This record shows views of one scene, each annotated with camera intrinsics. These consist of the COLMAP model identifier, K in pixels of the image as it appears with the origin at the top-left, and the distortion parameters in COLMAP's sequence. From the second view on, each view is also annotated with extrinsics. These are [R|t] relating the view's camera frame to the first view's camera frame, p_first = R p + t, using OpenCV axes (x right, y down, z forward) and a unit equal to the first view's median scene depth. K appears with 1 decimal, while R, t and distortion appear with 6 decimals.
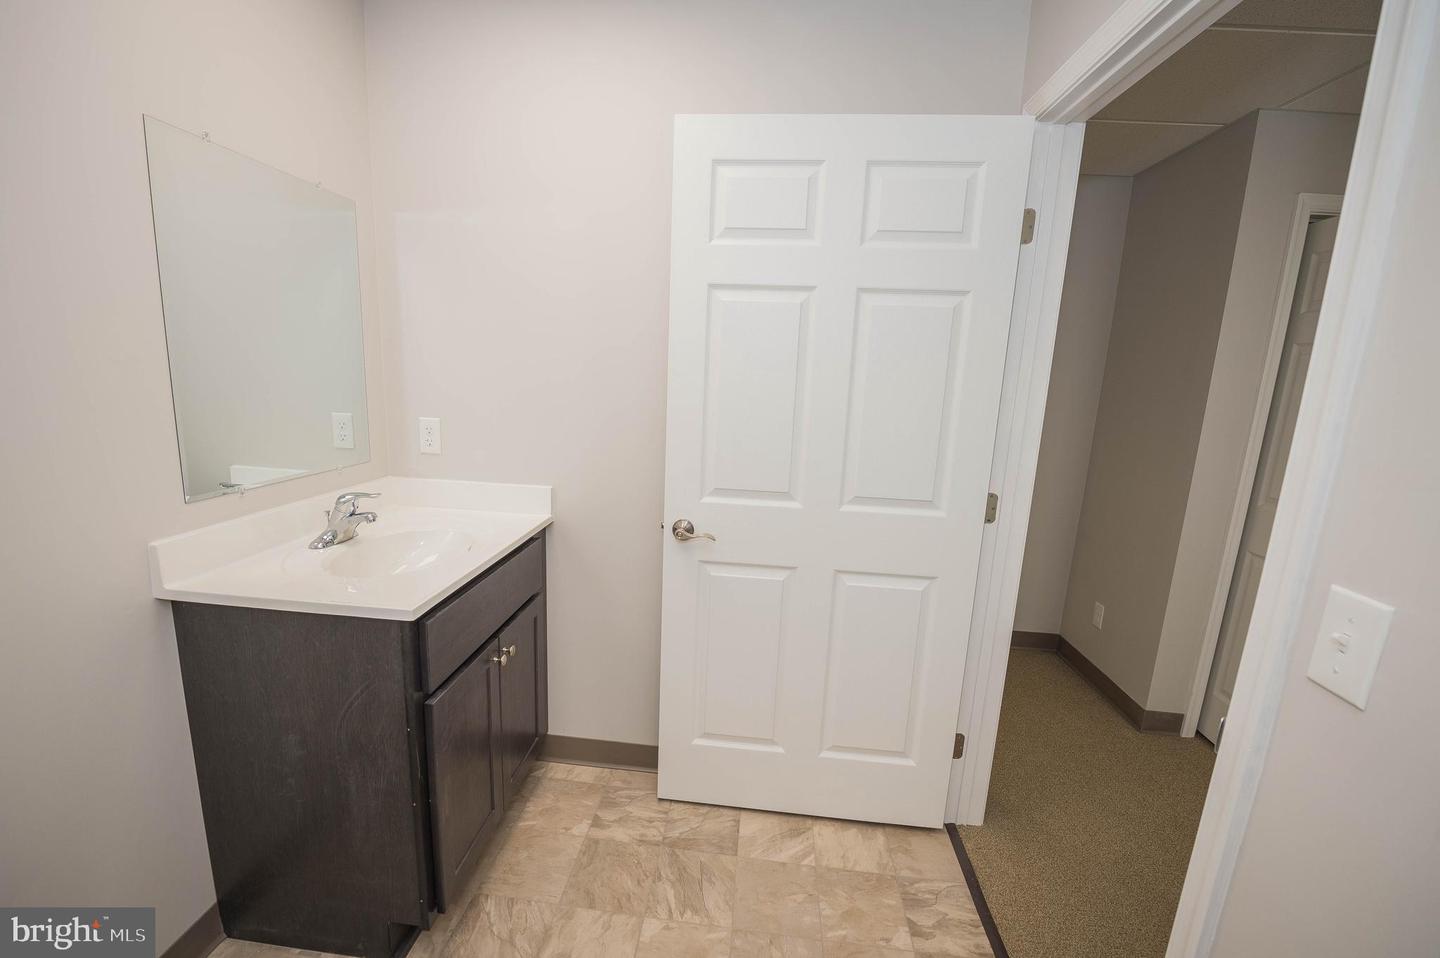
lens RADIAL K [[612.1, 0, 715.5], [0, 612.1, 474.4], [0, 0, 1]] dist [-0.010432, -0.002752]
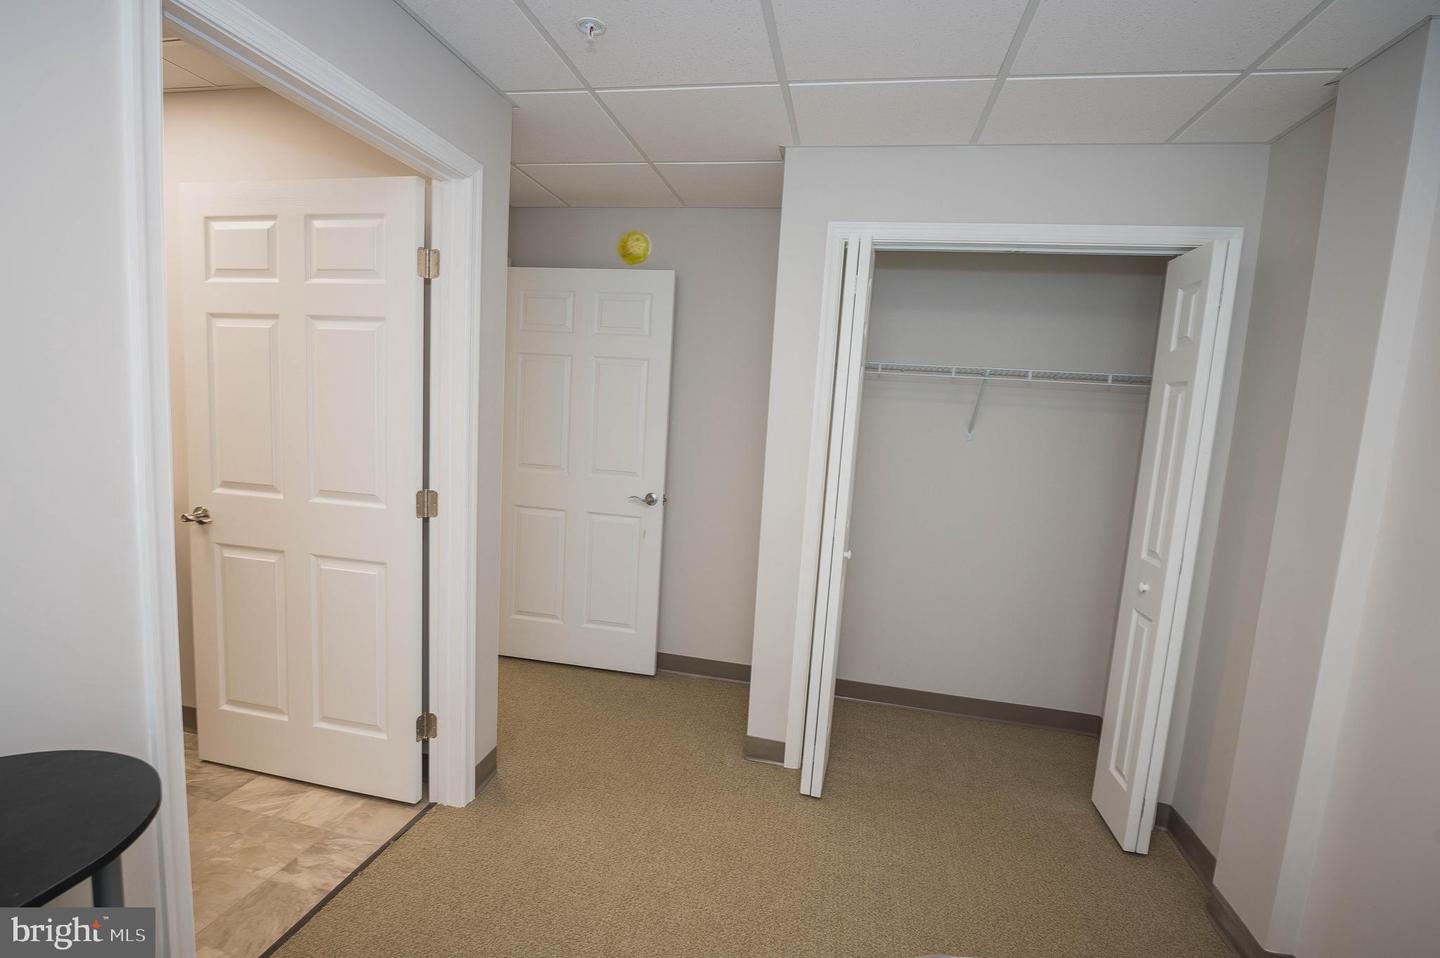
lens RADIAL K [[672.9, 0, 720.7], [0, 672.9, 478.1], [0, 0, 1]] dist [-0.008872, -0.001723]
pose [[0.993746, 0.030189, -0.107505, 1.090761], [-0.039233, 0.995774, -0.083036, 0.086474], [0.104544, 0.086735, 0.990731, -0.190756]]
